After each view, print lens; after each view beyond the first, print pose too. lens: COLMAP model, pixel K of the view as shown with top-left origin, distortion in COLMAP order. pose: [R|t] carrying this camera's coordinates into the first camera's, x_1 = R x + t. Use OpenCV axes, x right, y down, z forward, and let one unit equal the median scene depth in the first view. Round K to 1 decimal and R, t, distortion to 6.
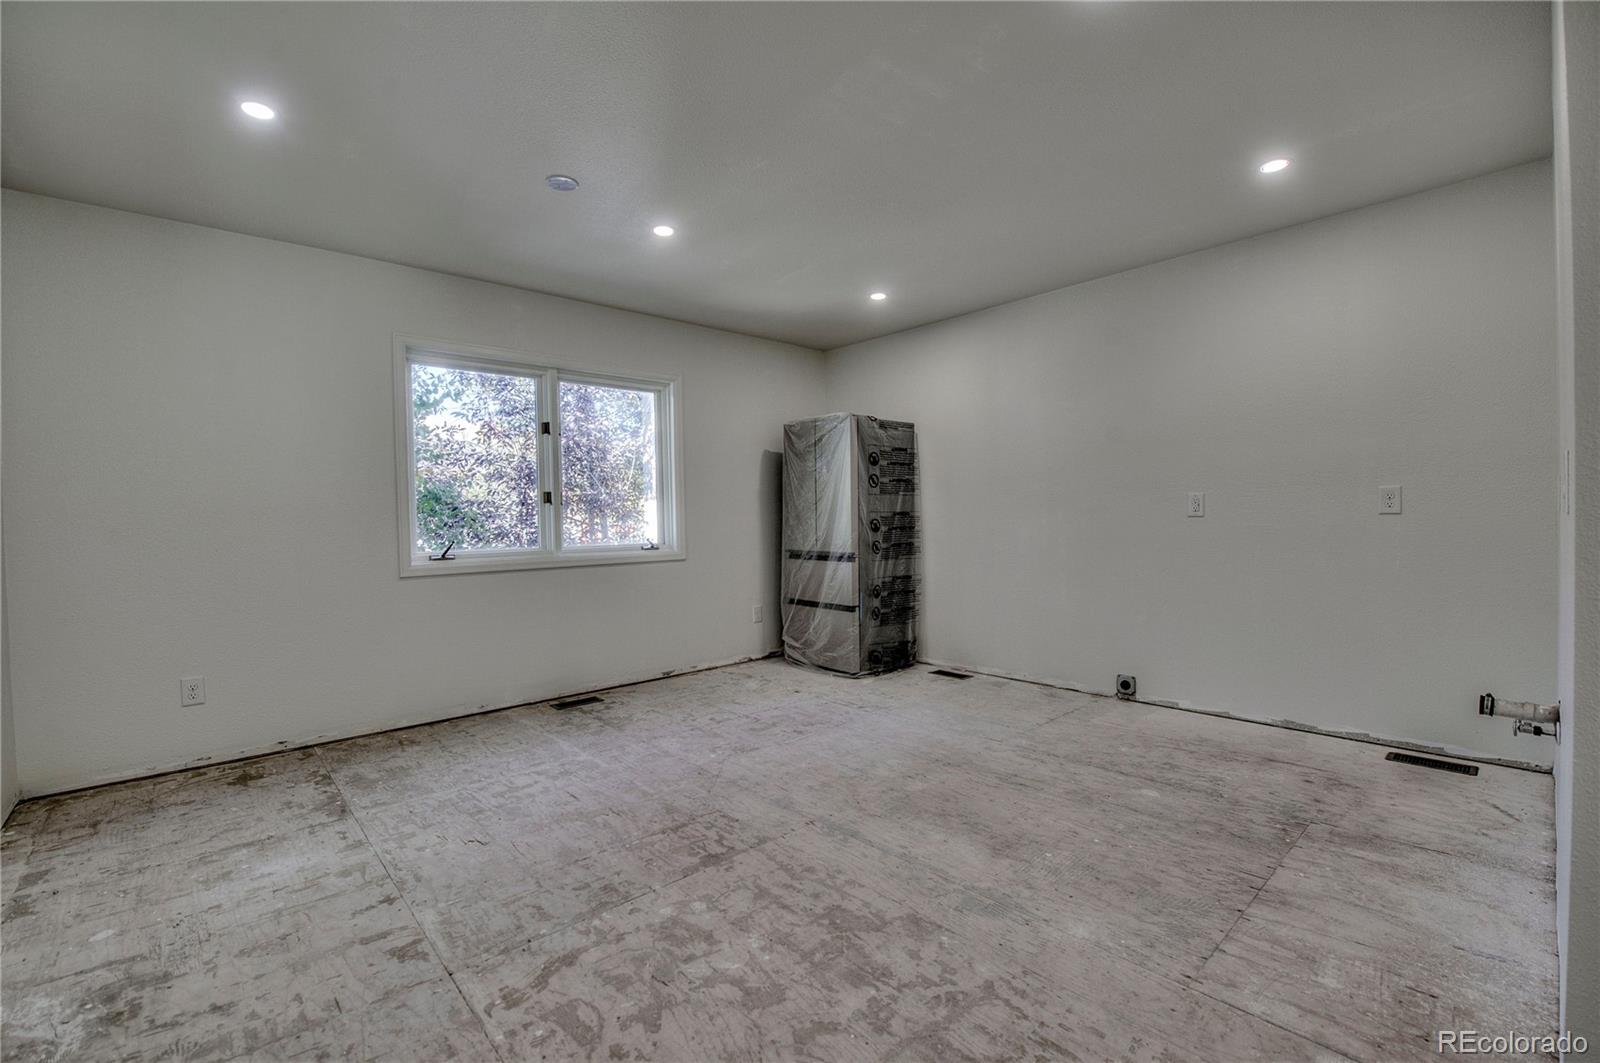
lens RADIAL K [[683.7, 0, 795.7], [0, 683.7, 528.0], [0, 0, 1]] dist [-0.013928, -0.003419]
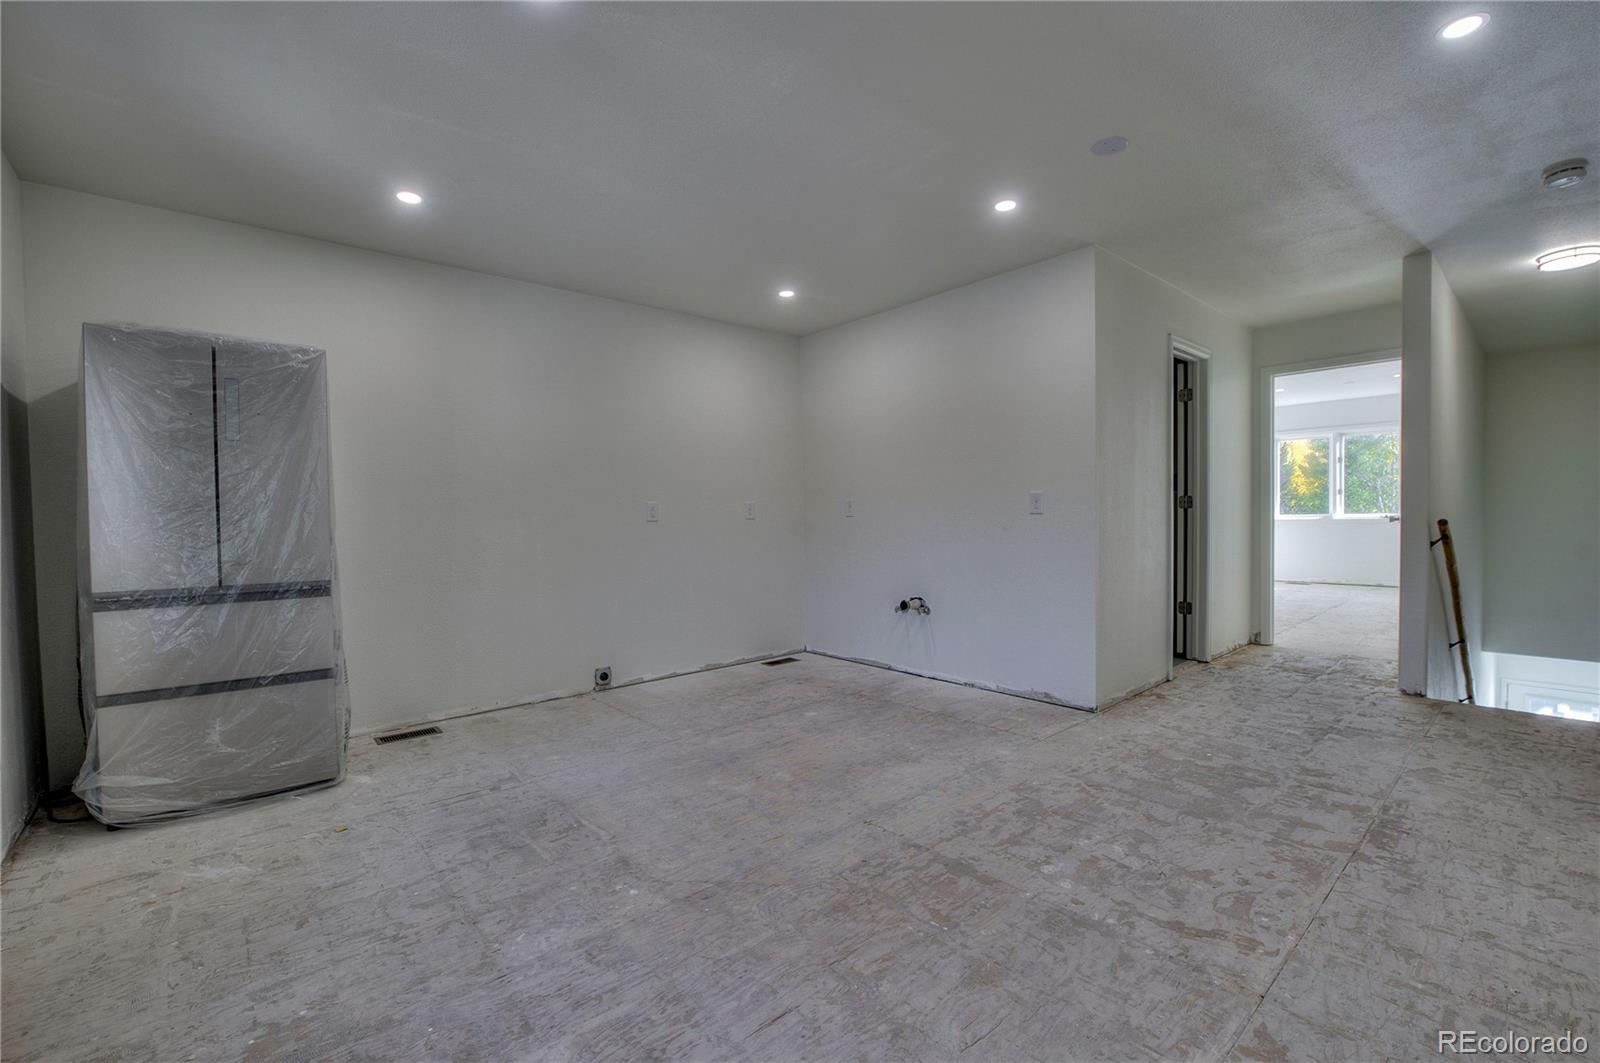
lens RADIAL K [[683.7, 0, 793.7], [0, 683.7, 529.5], [0, 0, 1]] dist [-0.013928, -0.003419]
pose [[0.023640, -0.004713, 0.999709, -1.157388], [0.030845, 0.999516, 0.003983, 0.002088], [-0.999245, 0.030742, 0.023774, 1.286241]]
